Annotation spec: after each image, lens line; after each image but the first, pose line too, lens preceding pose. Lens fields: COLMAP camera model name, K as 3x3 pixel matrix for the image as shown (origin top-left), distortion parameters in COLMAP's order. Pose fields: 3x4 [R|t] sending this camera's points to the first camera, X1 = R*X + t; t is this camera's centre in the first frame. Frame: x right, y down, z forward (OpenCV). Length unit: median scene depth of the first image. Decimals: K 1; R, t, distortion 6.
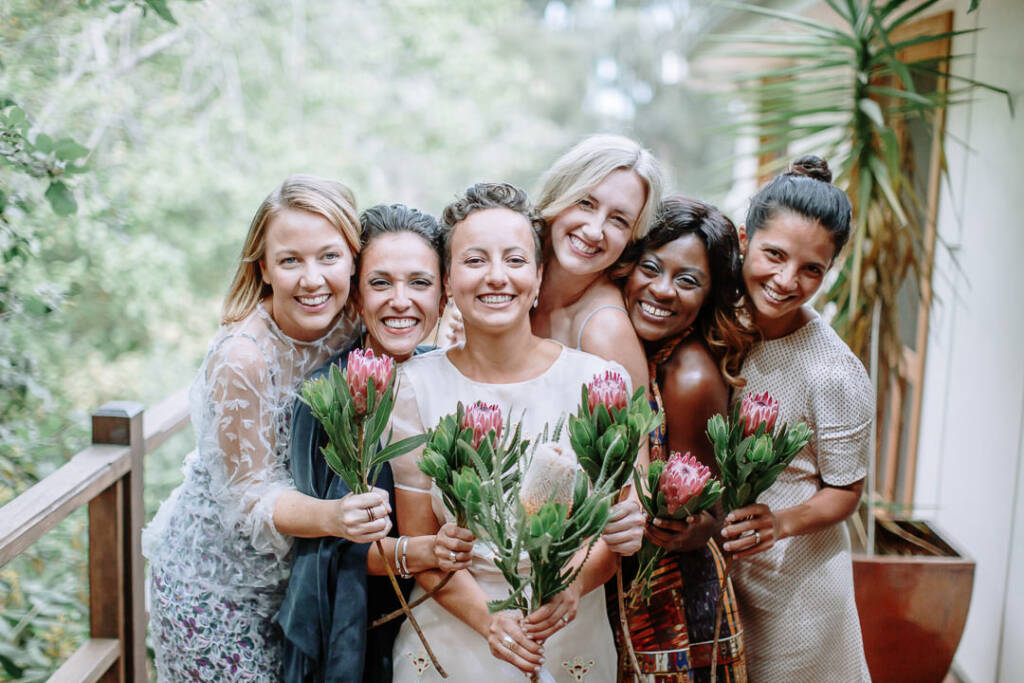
lens RADIAL K [[1388.9, 0, 520.4], [0, 1388.9, 335.2], [0, 0, 1]] dist [-0.082112, 0.000000]
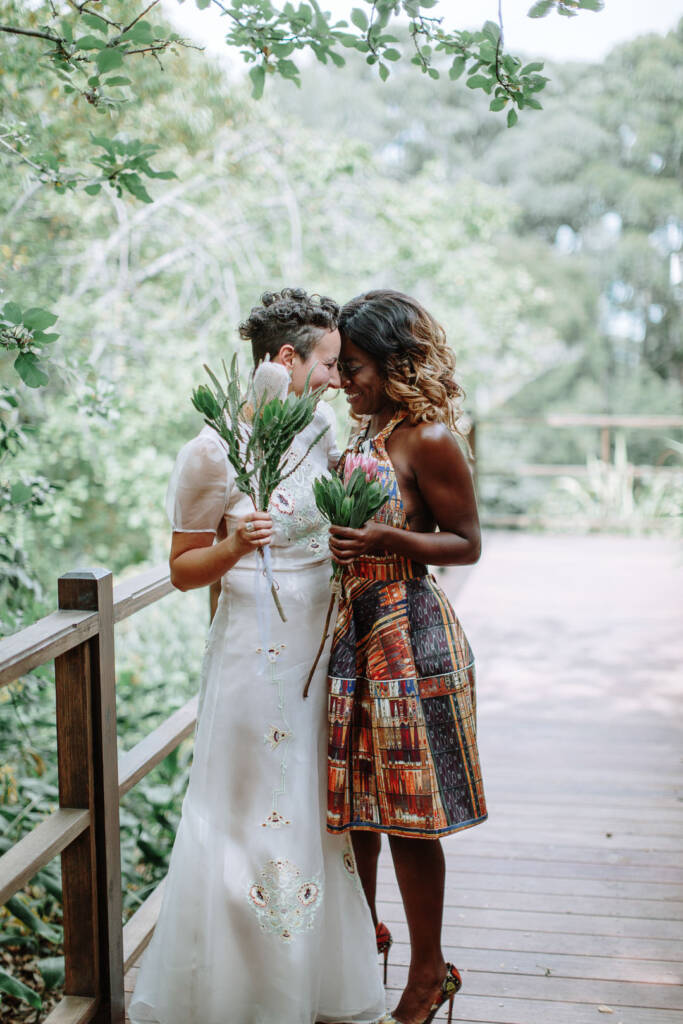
lens RADIAL K [[1388.9, 0, 384.4], [0, 1388.9, 527.7], [0, 0, 1]] dist [-0.082112, 0.000000]
pose [[0.993448, -0.027859, -0.110838, 0.025737], [0.024891, 0.999296, -0.028069, 0.048046], [0.111542, 0.025126, 0.993442, 0.041483]]
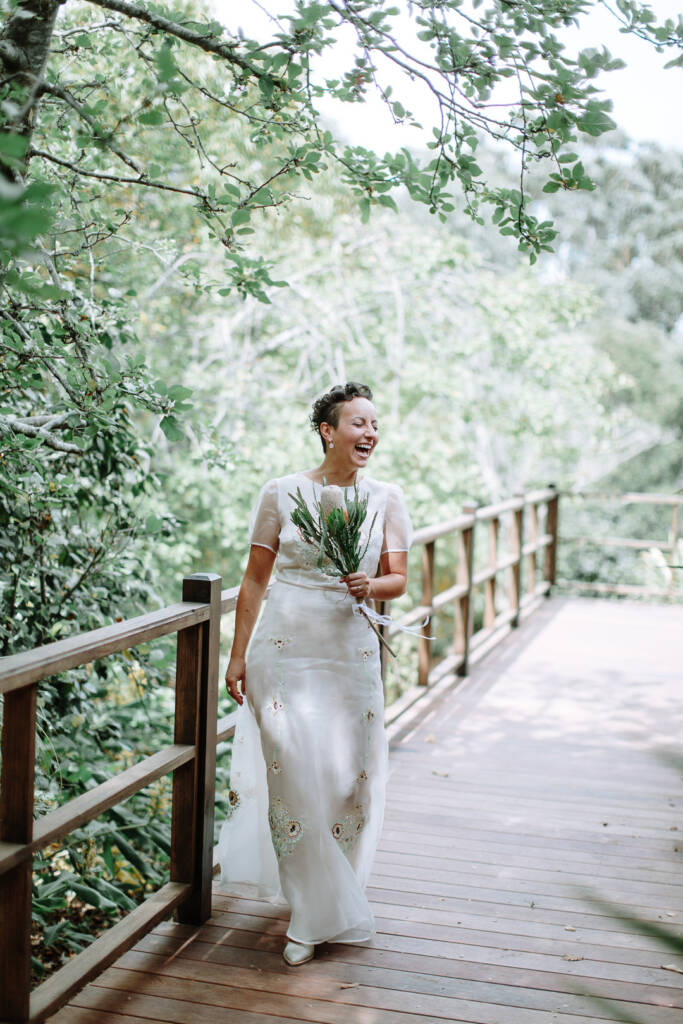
lens RADIAL K [[1388.9, 0, 339.9], [0, 1388.9, 515.8], [0, 0, 1]] dist [-0.082112, 0.000000]
pose [[0.975242, 0.013890, -0.220704, 0.125013], [-0.033829, 0.995649, -0.086824, 0.096288], [0.218537, 0.092140, 0.971469, -0.270179]]
